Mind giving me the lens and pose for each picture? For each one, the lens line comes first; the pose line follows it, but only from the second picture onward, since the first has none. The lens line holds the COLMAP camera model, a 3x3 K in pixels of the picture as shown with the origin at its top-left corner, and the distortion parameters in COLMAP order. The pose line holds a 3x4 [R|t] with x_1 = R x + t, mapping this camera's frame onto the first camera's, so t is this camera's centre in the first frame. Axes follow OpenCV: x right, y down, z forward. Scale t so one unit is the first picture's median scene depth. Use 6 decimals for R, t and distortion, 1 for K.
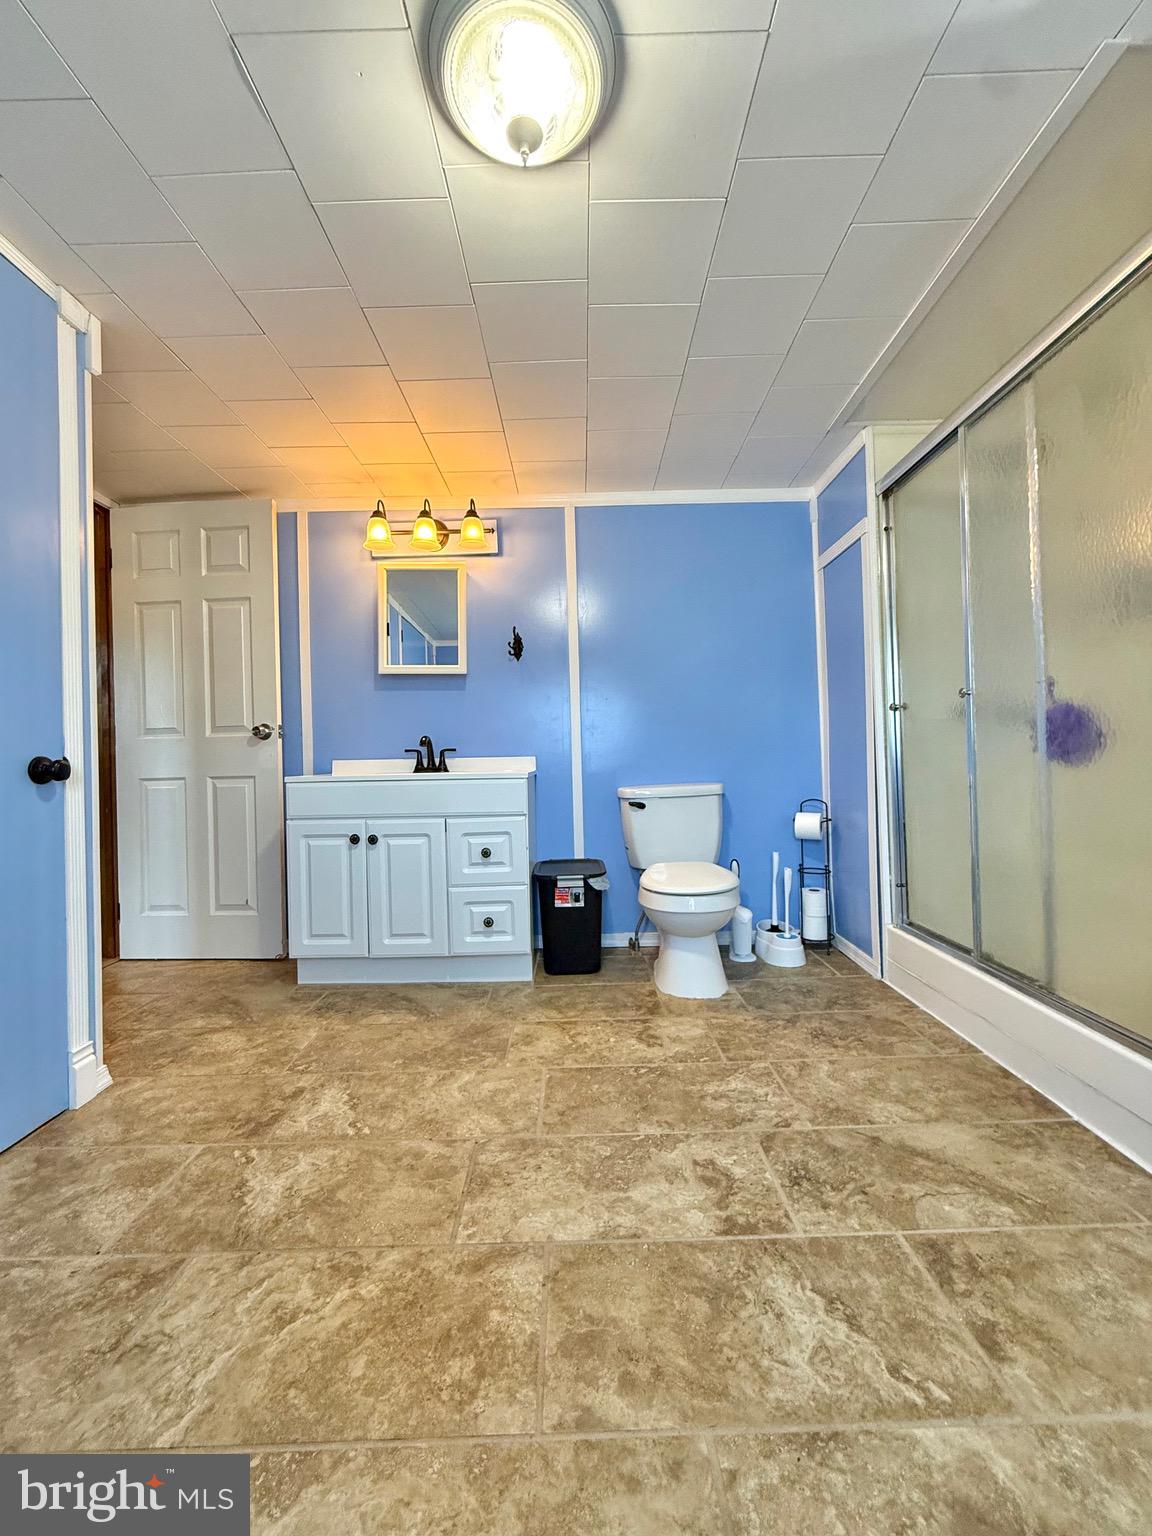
lens RADIAL K [[611.2, 0, 576.3], [0, 611.2, 762.6], [0, 0, 1]] dist [-0.000152, 0.000157]
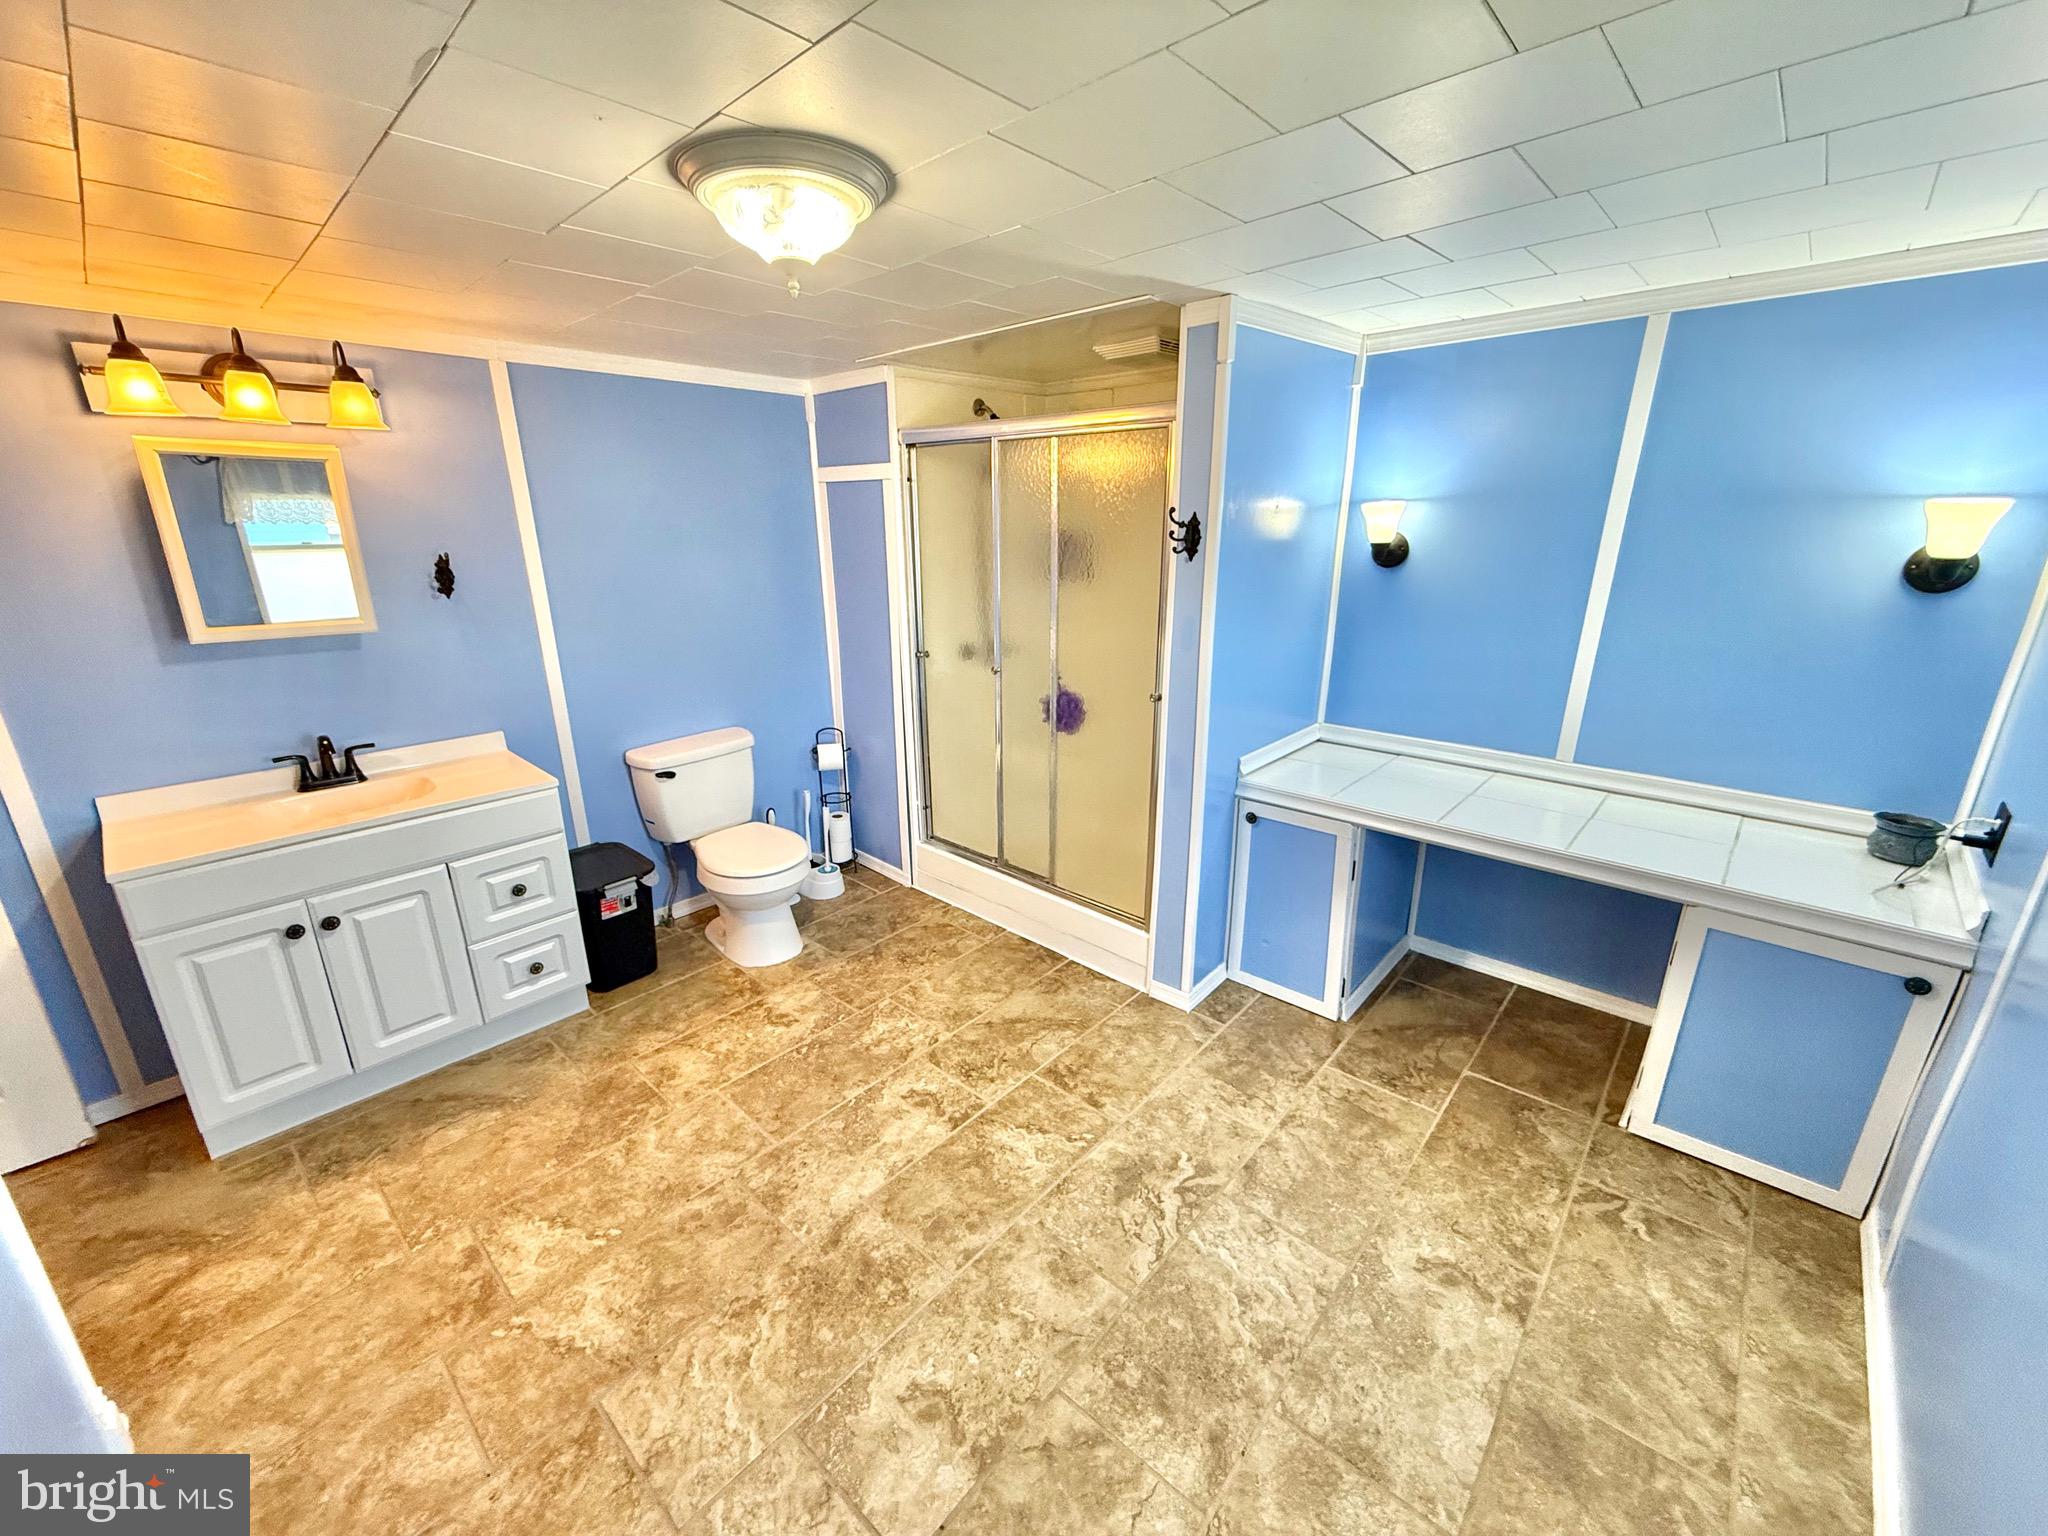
lens RADIAL K [[816.3, 0, 1016.2], [0, 816.3, 767.2], [0, 0, 1]] dist [-0.002908, 0.000855]
pose [[0.674912, -0.198082, 0.710814, -0.651278], [-0.015113, 0.959384, 0.281700, -0.464107], [-0.737743, -0.200865, 0.644506, -0.159749]]
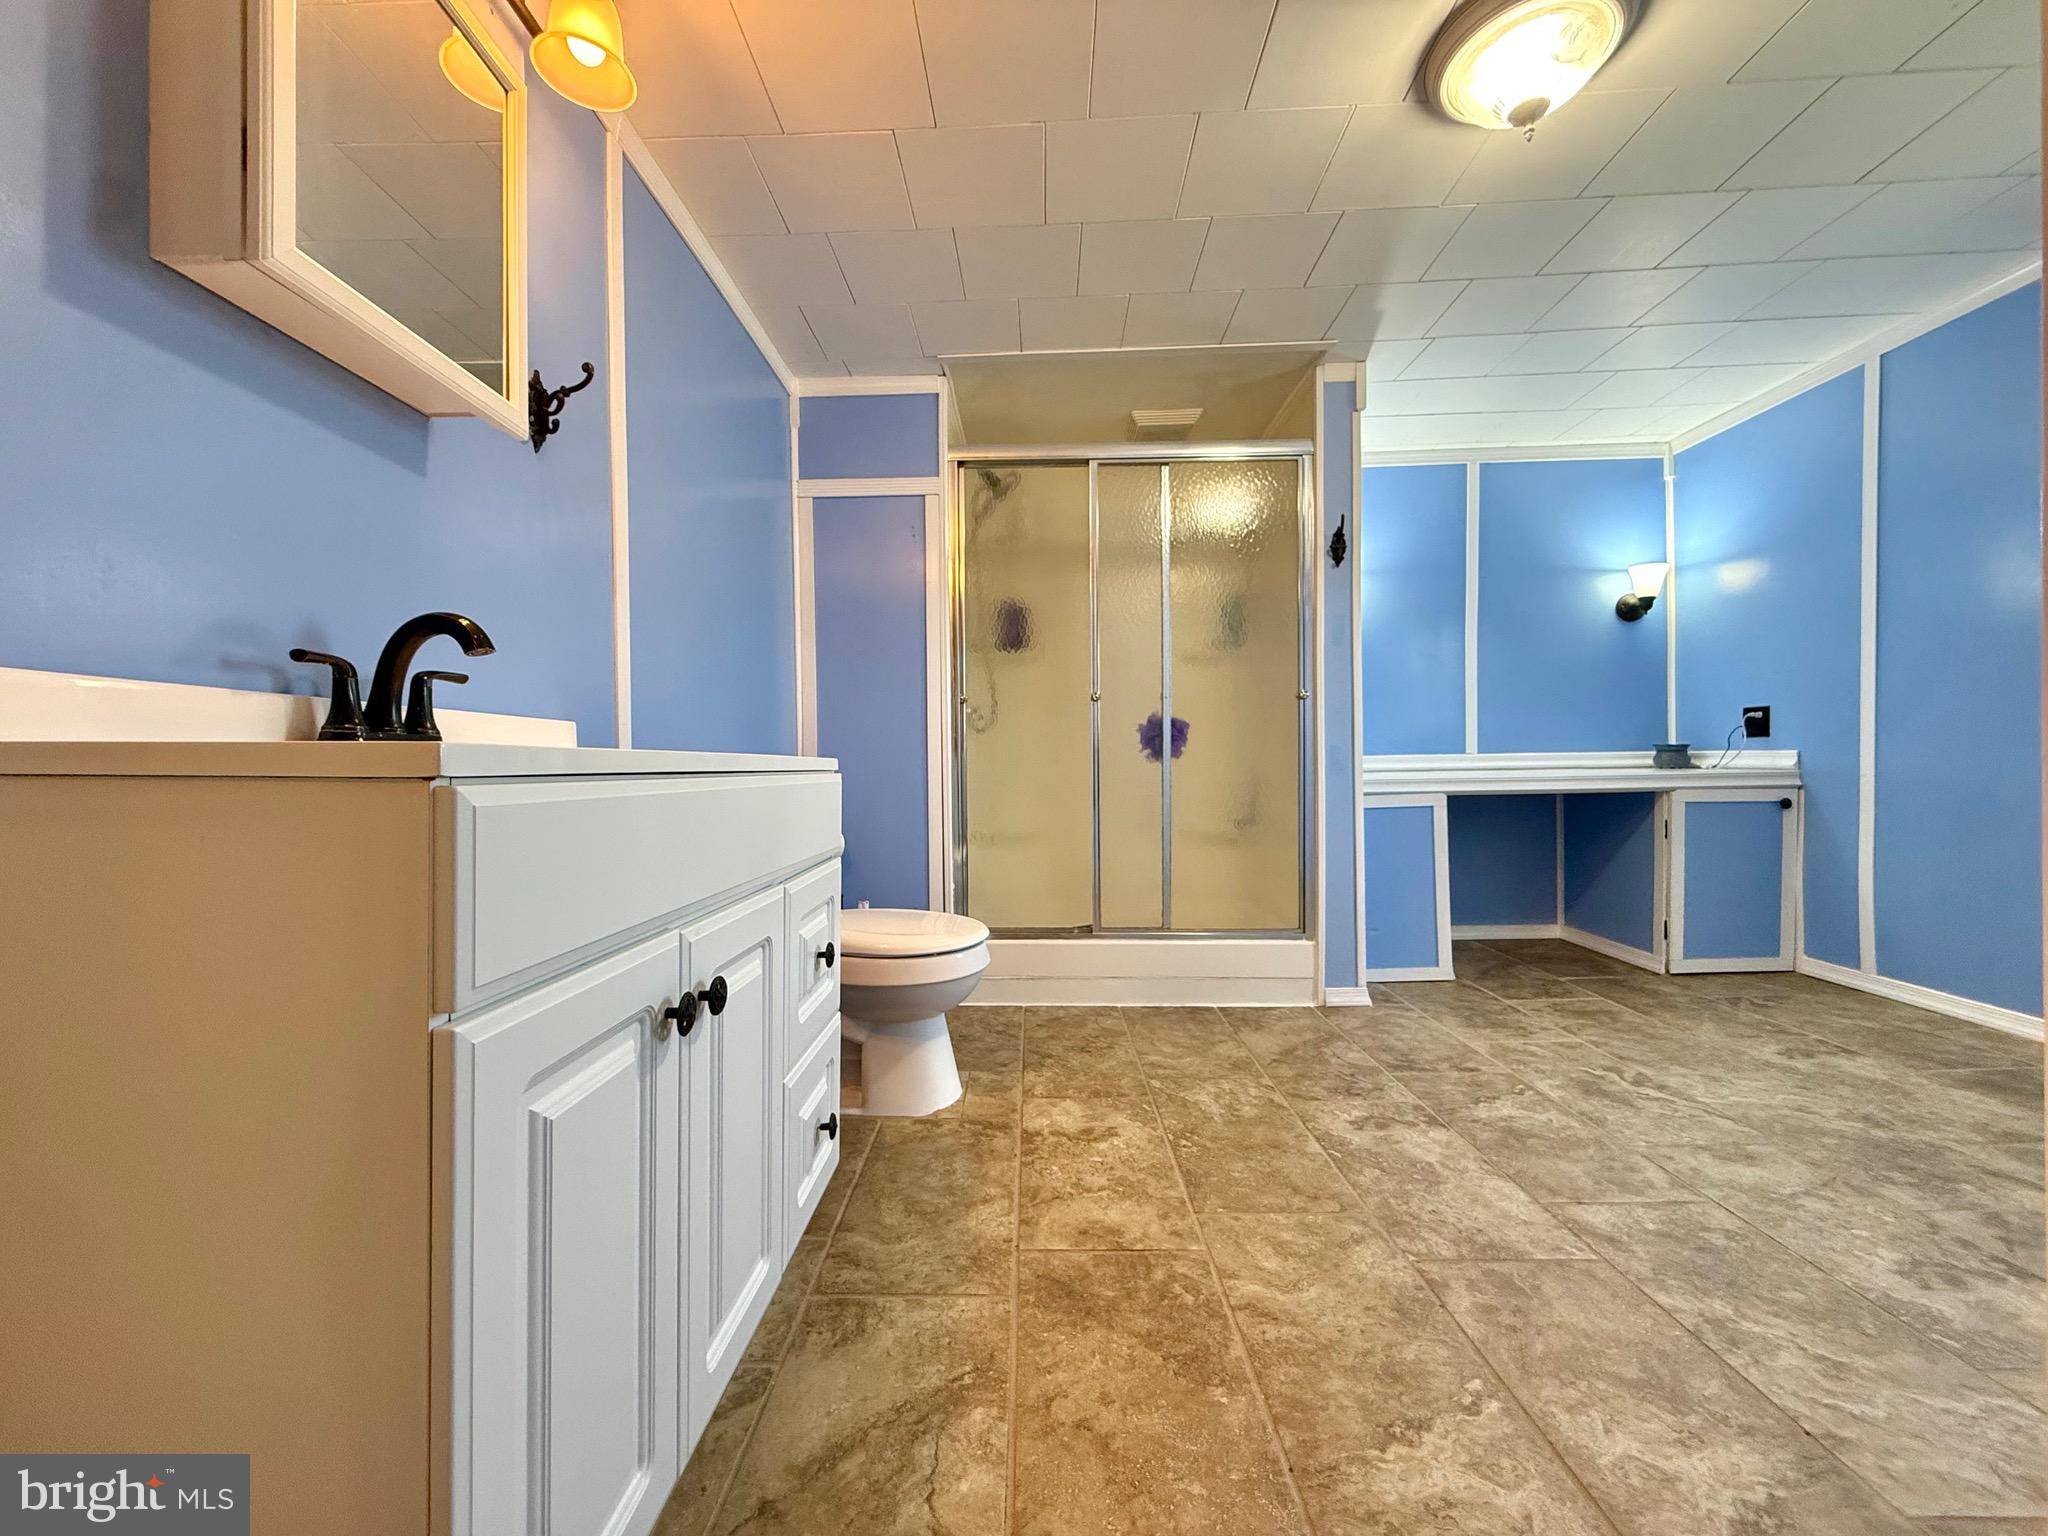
lens RADIAL K [[816.3, 0, 1016.2], [0, 816.3, 767.2], [0, 0, 1]] dist [-0.002908, 0.000855]
pose [[0.029211, 0.019706, 0.999379, -1.036335], [0.005389, 0.999788, -0.019871, 0.054763], [-0.999559, 0.005966, 0.029099, 1.307735]]
